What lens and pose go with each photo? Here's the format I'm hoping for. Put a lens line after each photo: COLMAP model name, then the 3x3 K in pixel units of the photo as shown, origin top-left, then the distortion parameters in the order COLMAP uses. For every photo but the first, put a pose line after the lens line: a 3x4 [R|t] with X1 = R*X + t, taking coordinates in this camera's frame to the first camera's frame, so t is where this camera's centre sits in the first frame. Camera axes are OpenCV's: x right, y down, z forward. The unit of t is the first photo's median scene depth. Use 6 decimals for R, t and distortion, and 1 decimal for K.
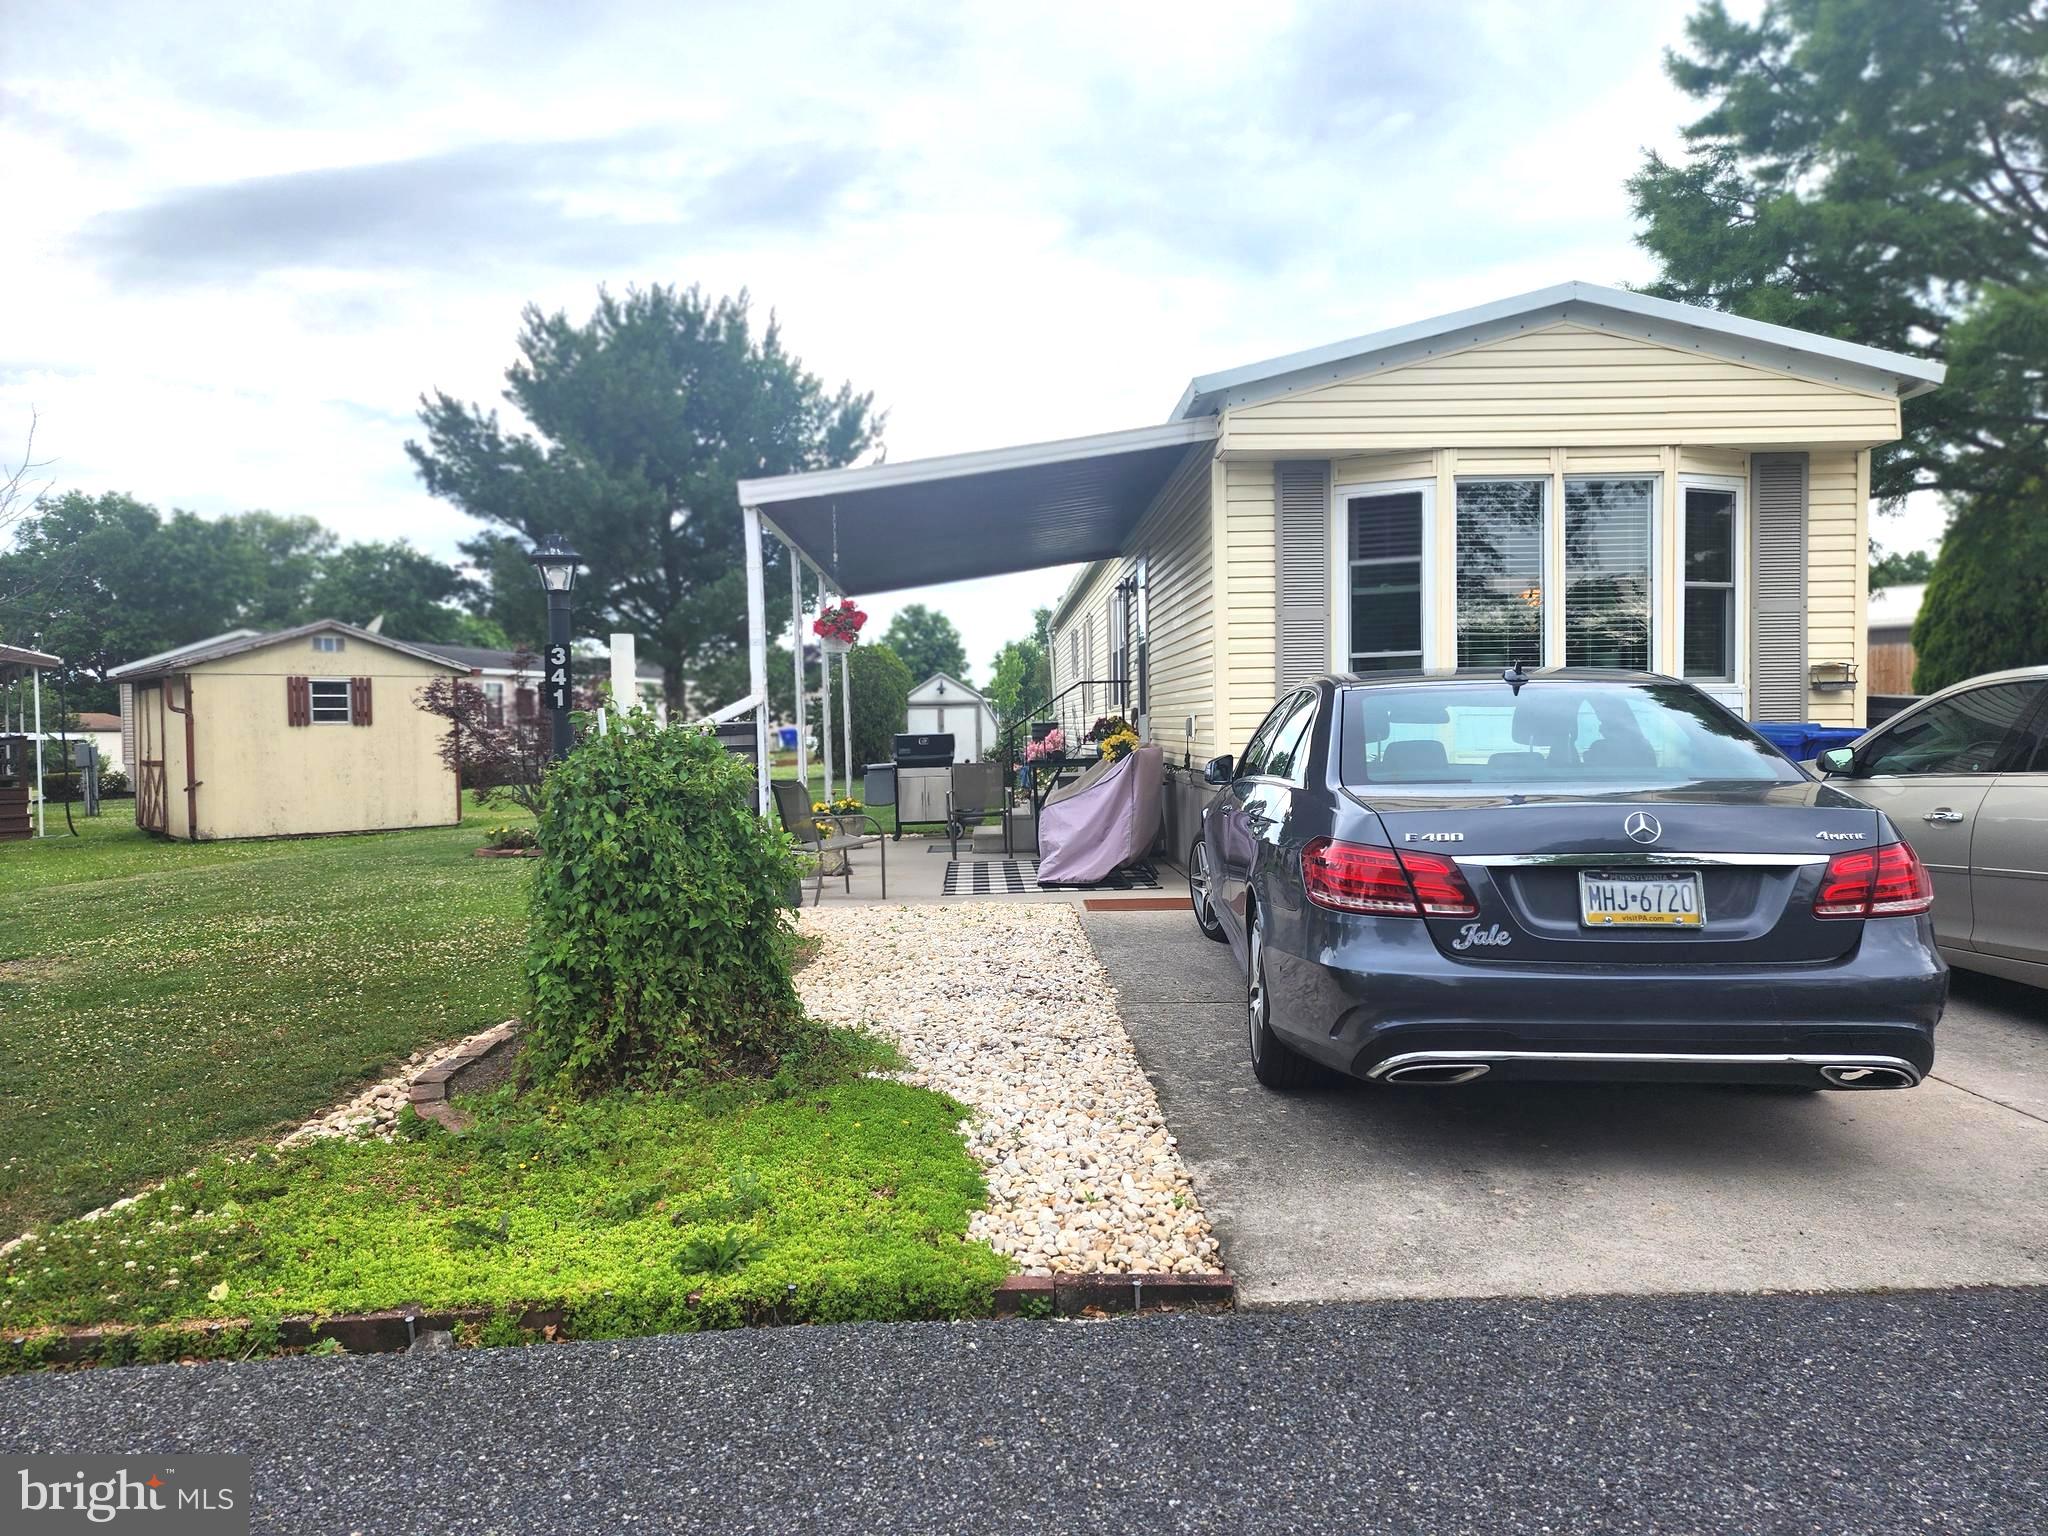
lens RADIAL K [[1380.5, 0, 1021.0], [0, 1380.5, 779.6], [0, 0, 1]] dist [0.080893, -0.059541]
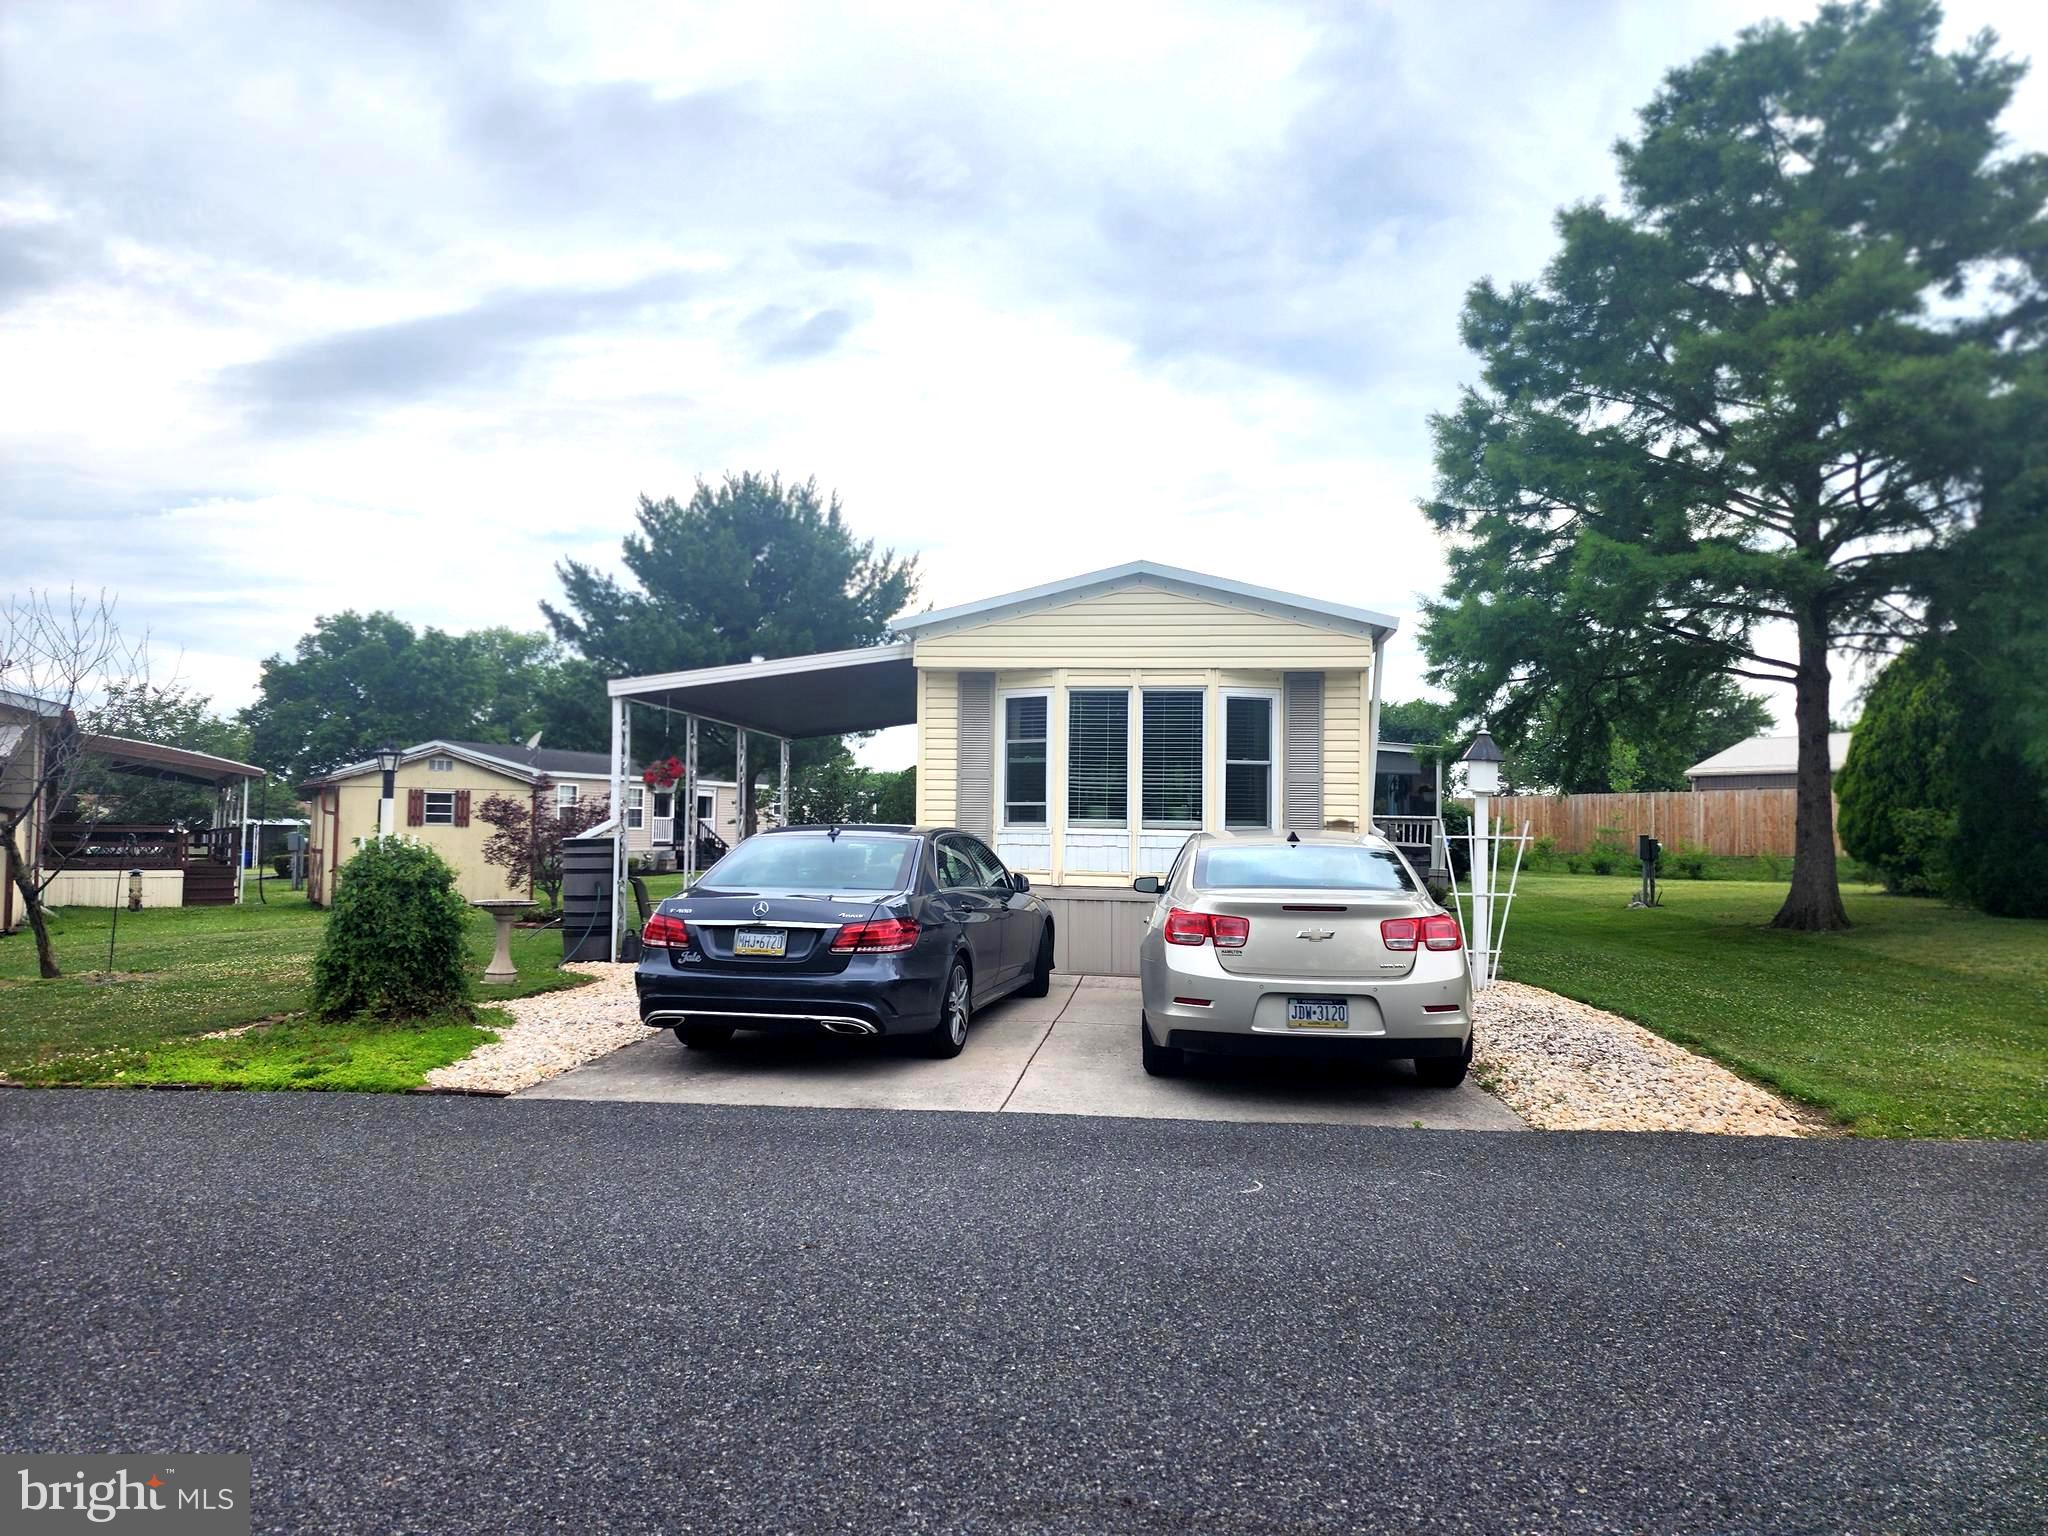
lens RADIAL K [[1380.5, 0, 1007.3], [0, 1380.5, 777.7], [0, 0, 1]] dist [0.080893, -0.059541]
pose [[0.988144, 0.023544, -0.151711, 0.236248], [-0.035227, 0.996578, -0.074782, -0.004548], [0.149431, 0.079239, 0.985592, -0.222012]]
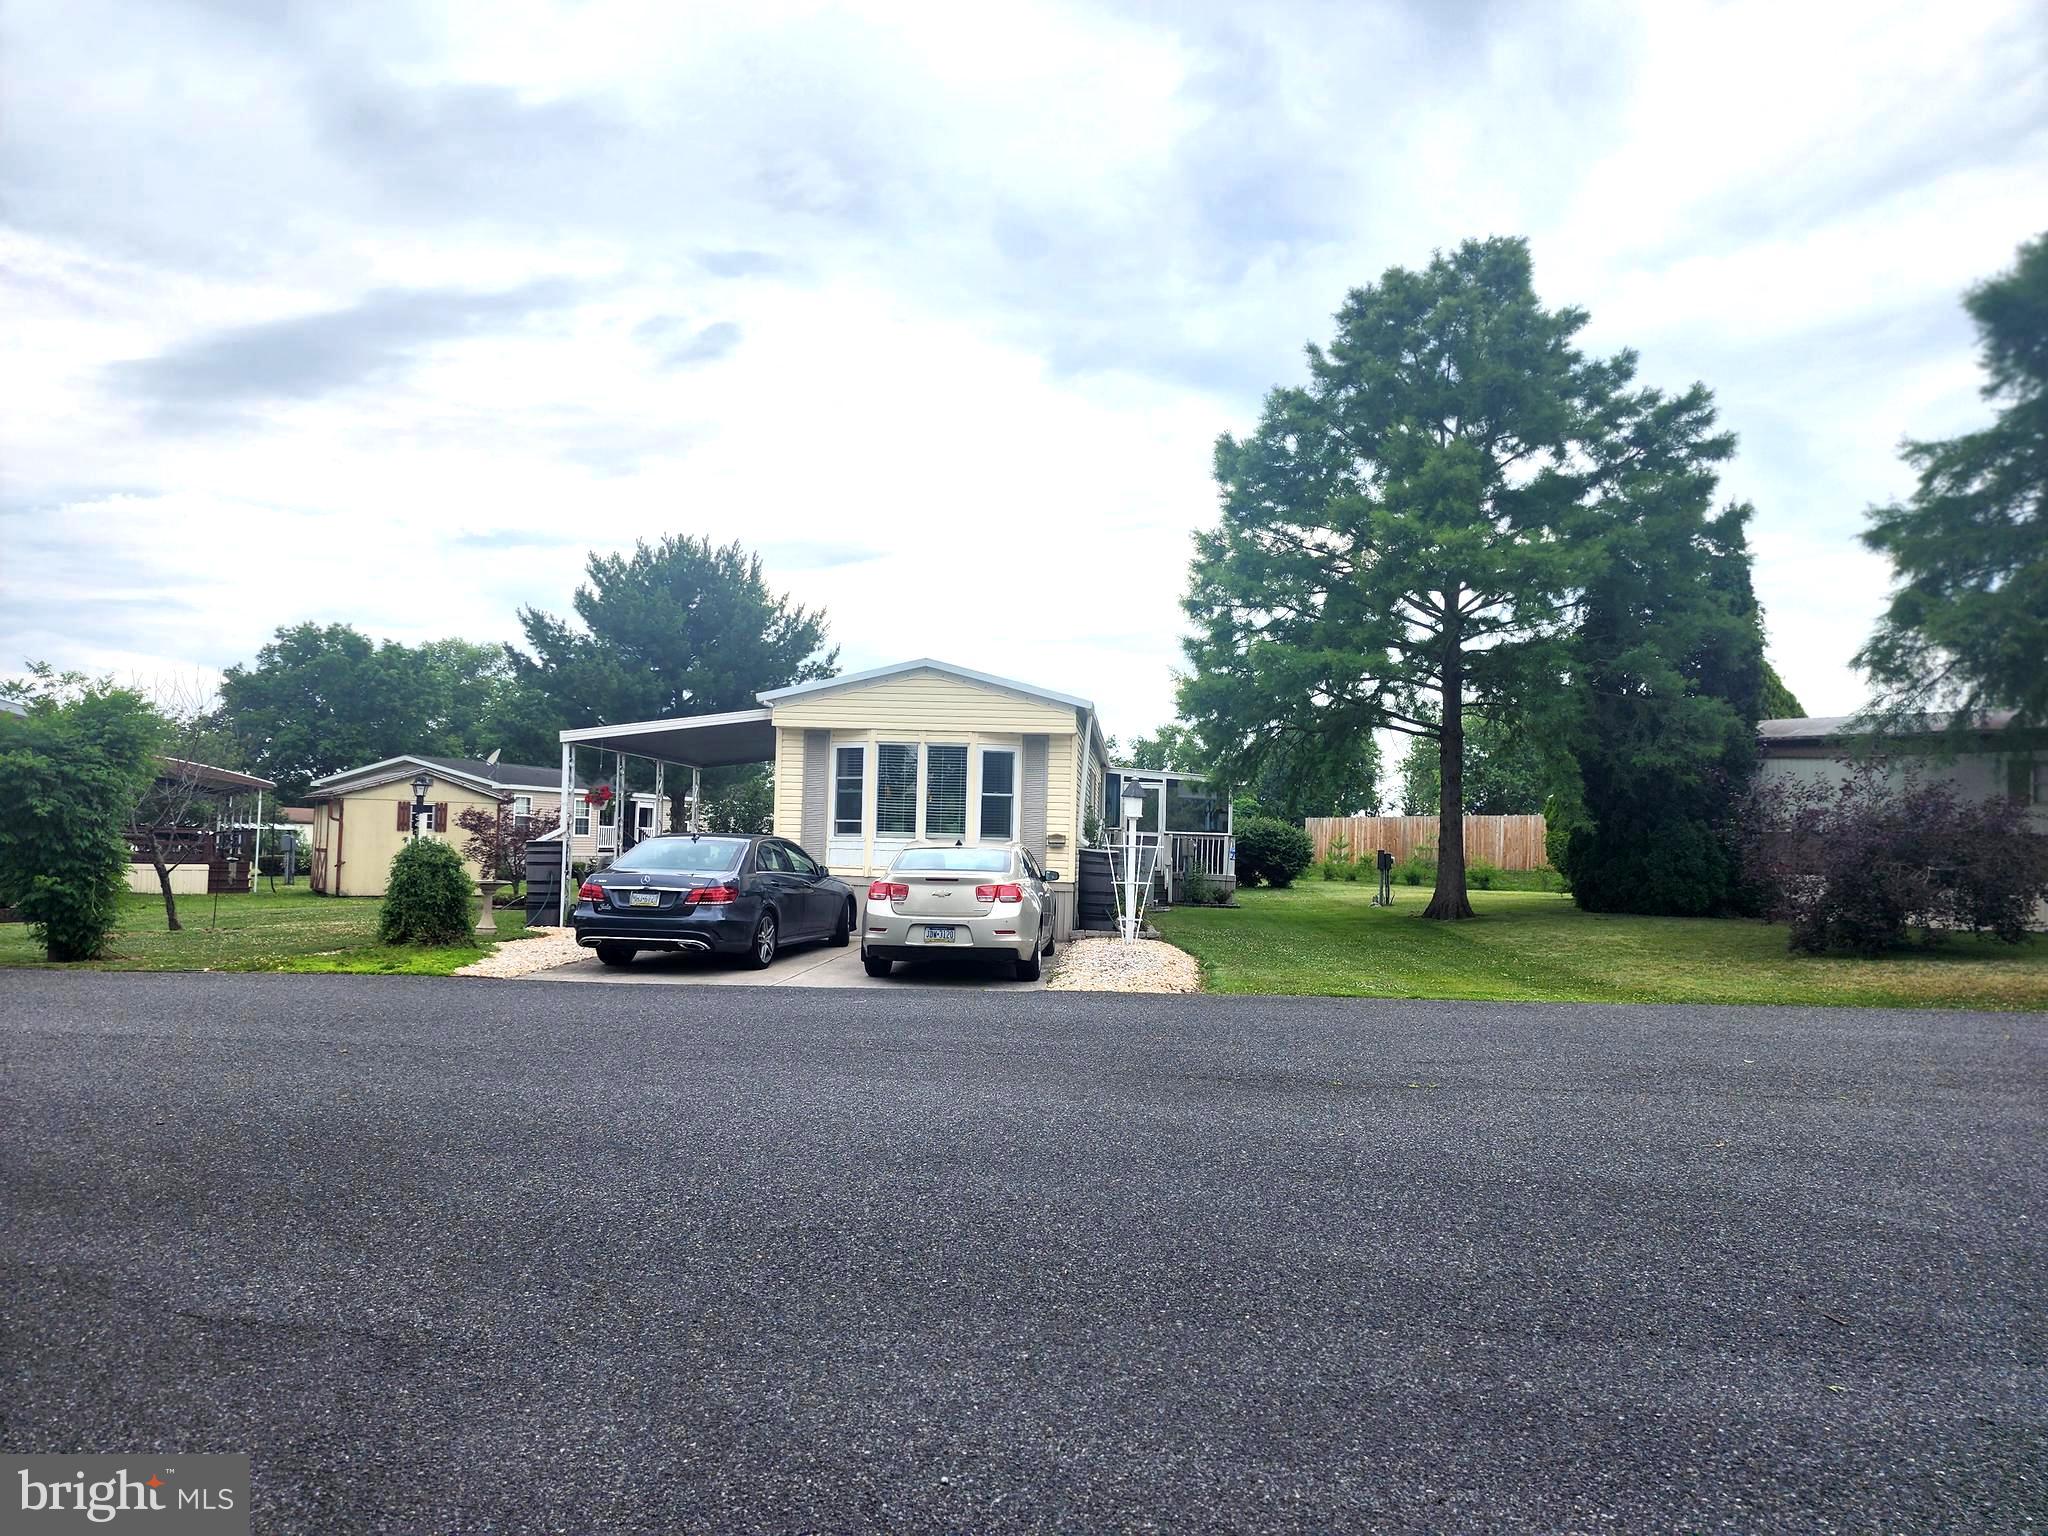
lens RADIAL K [[1380.5, 0, 1003.3], [0, 1380.5, 798.1], [0, 0, 1]] dist [0.080893, -0.059541]
pose [[0.991749, 0.037726, -0.122517, 0.387093], [-0.046651, 0.996398, -0.070821, 0.007118], [0.119403, 0.075952, 0.989936, -0.550662]]
